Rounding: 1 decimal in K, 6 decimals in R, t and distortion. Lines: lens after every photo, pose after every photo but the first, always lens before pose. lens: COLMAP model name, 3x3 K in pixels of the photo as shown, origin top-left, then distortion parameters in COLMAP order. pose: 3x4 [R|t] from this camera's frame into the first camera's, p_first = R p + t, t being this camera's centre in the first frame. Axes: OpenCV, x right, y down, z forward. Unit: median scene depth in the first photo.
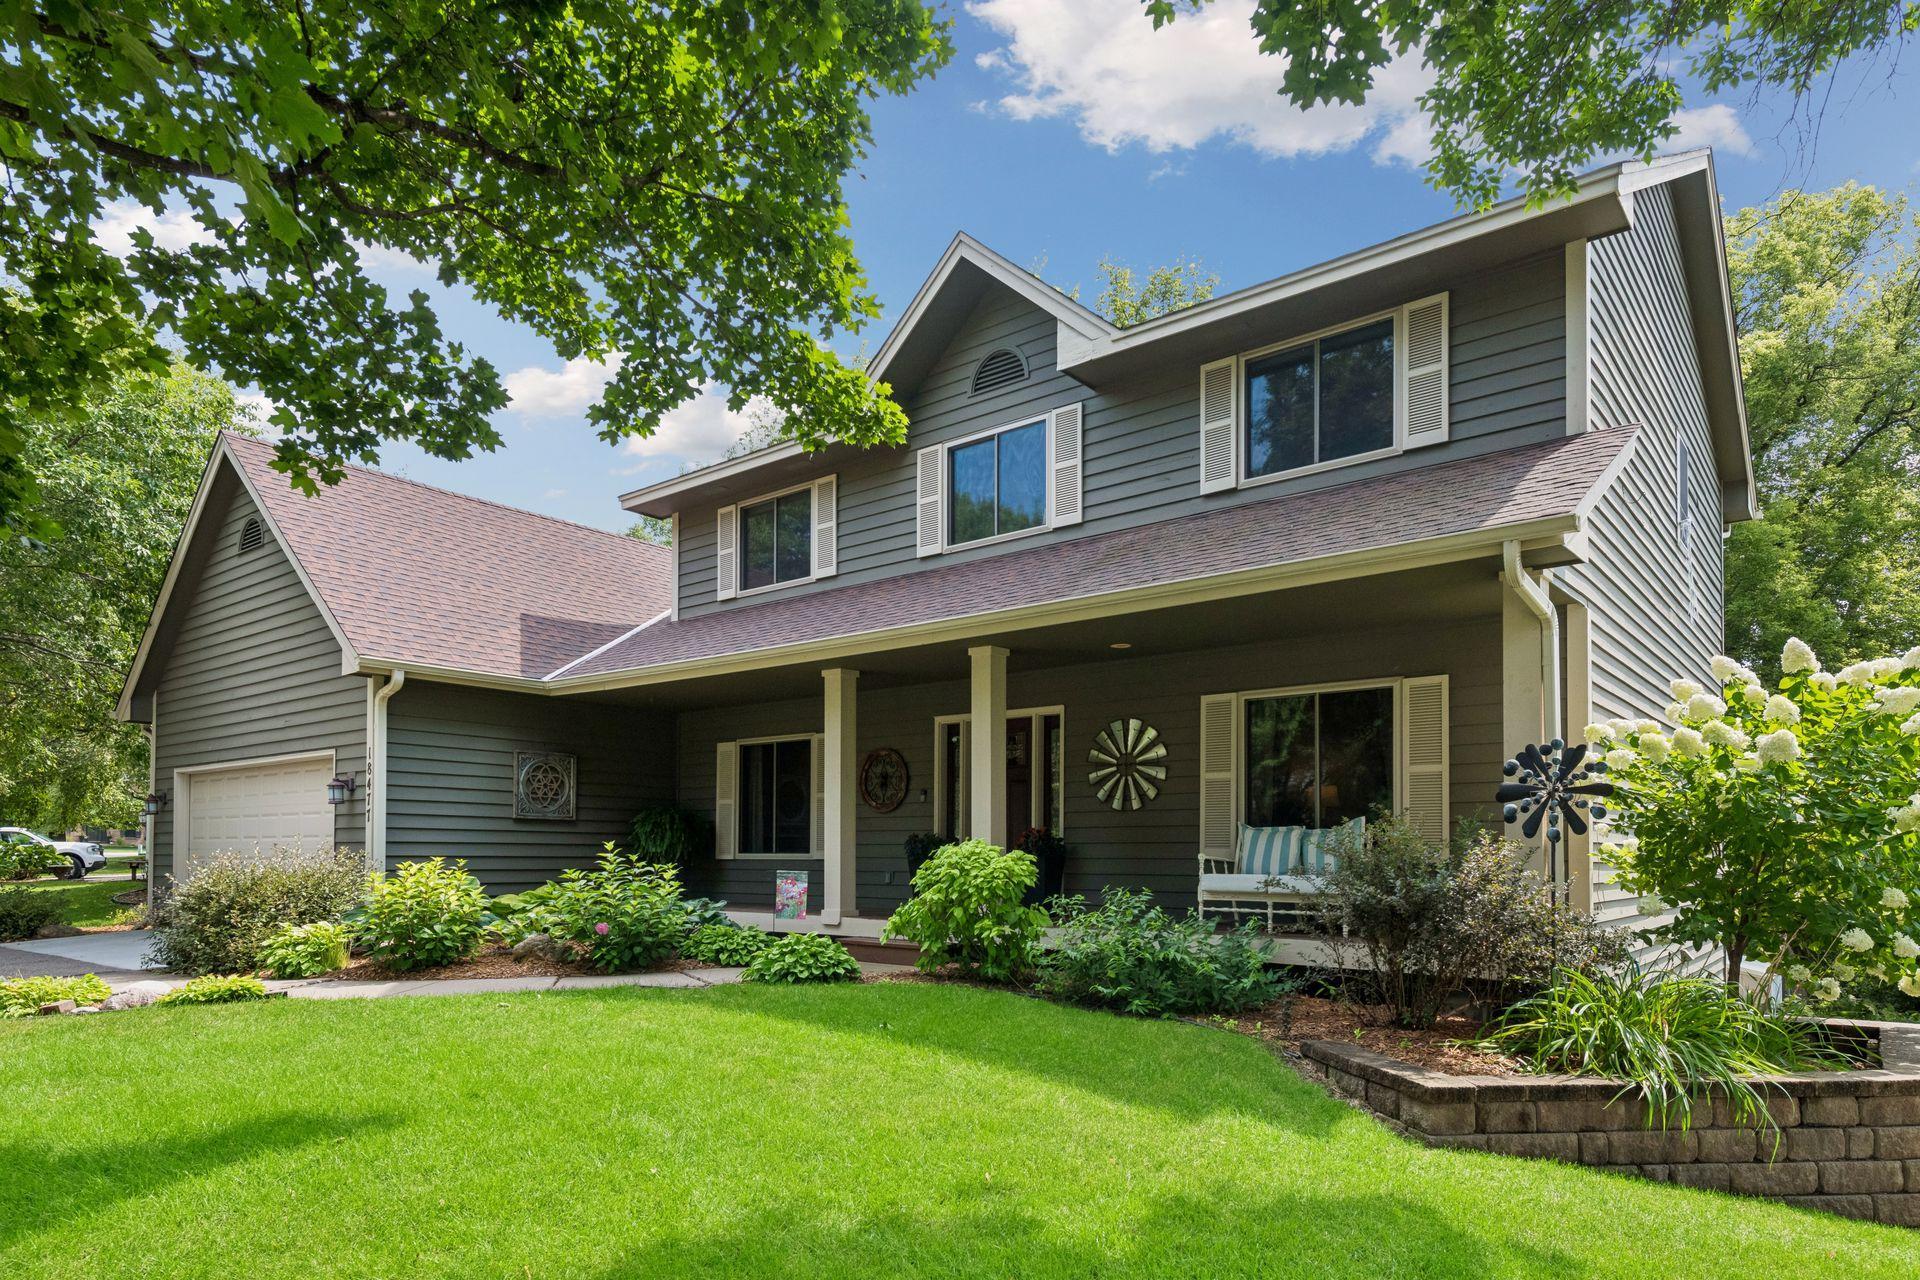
lens RADIAL K [[2822.9, 0, 960.0], [0, 2822.9, 640.0], [0, 0, 1]] dist [0.001980, 0.003366]
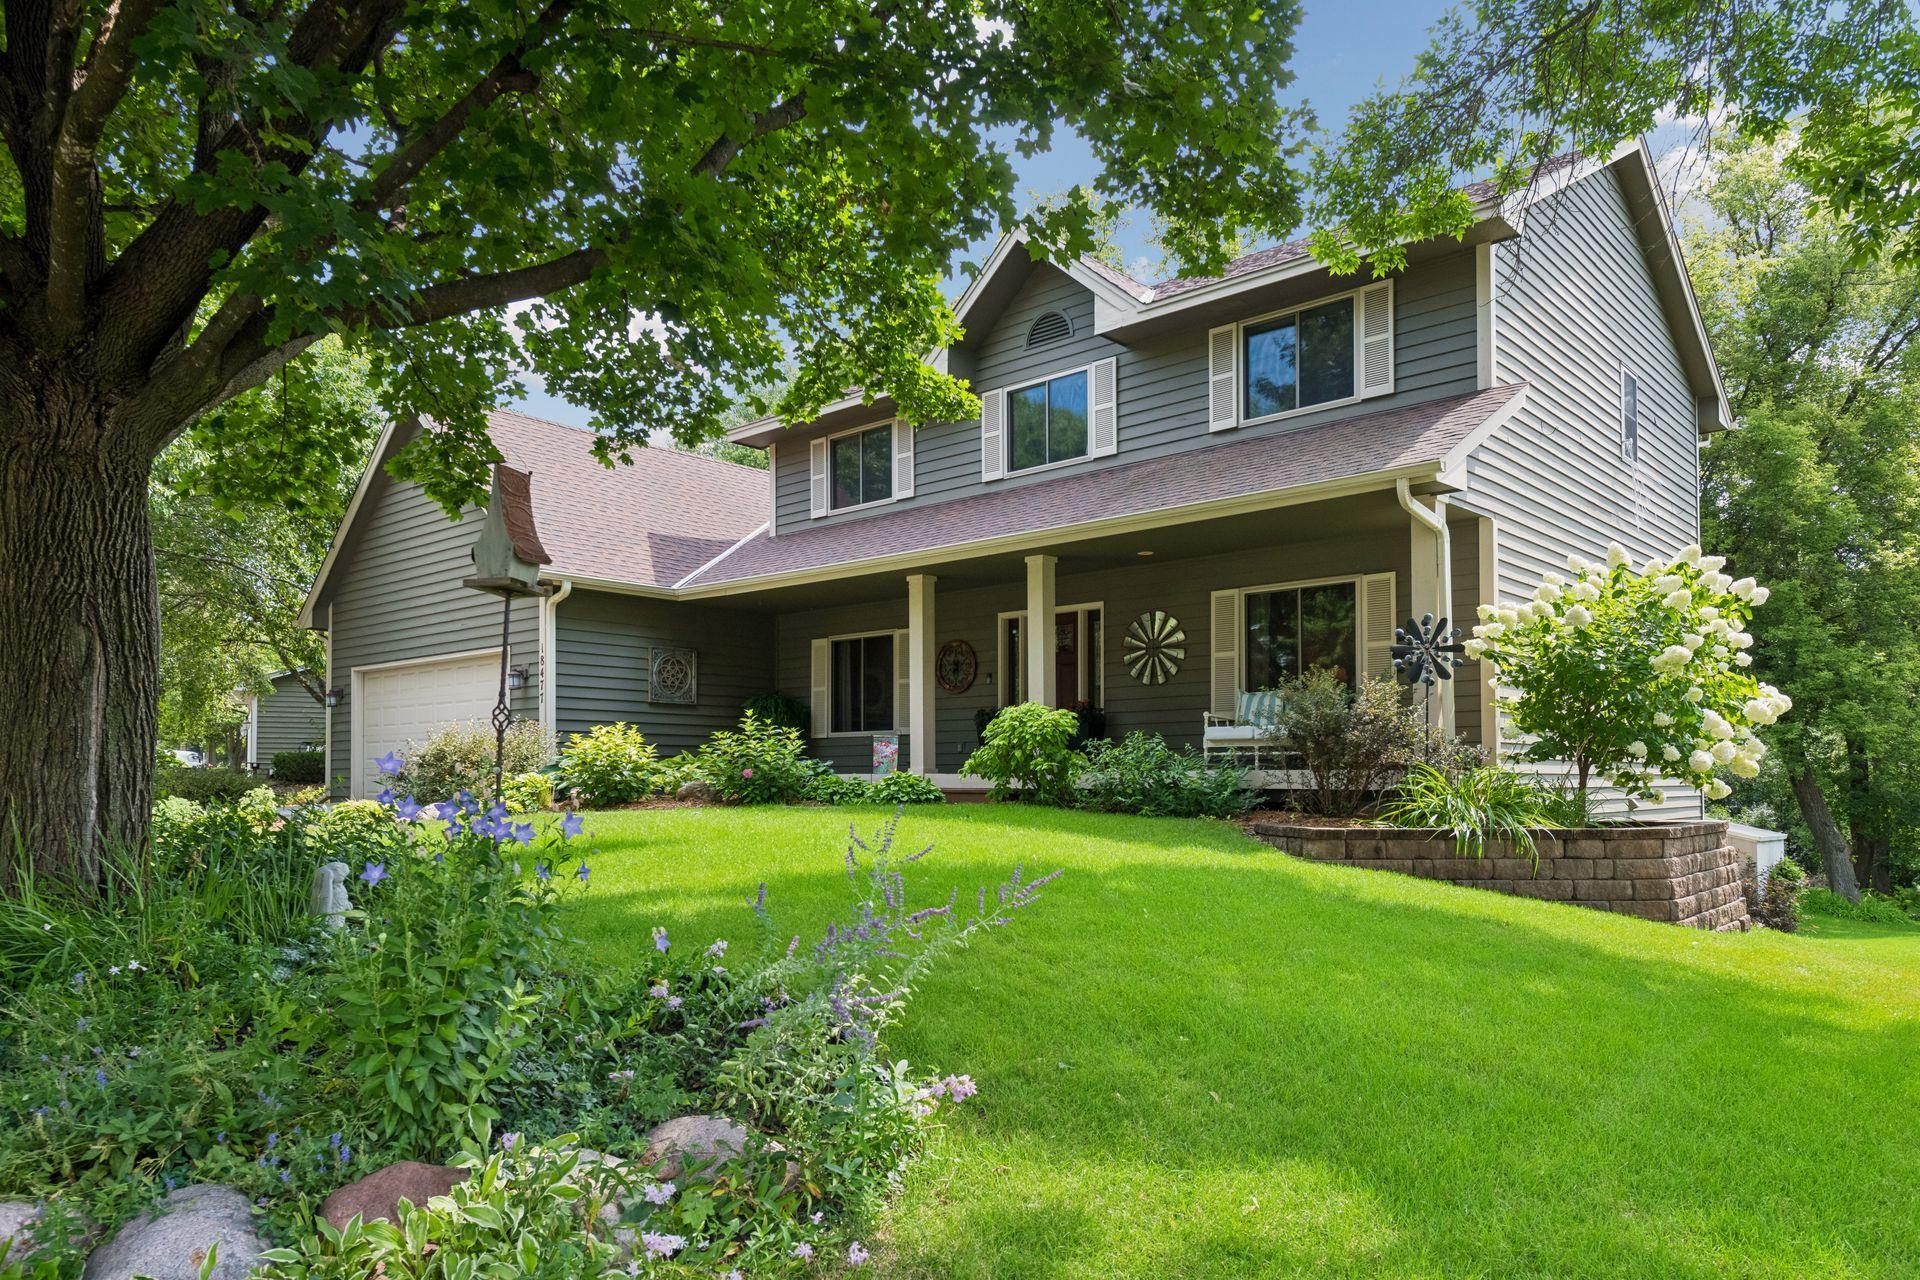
lens RADIAL K [[2679.3, 0, 681.5], [0, 2679.3, 729.2], [0, 0, 1]] dist [0.014164, 0.012936]
pose [[0.992073, -0.007388, -0.125445, 0.000323], [0.015781, 0.997692, 0.066044, -0.001736], [0.124668, -0.067500, 0.989900, -0.213207]]
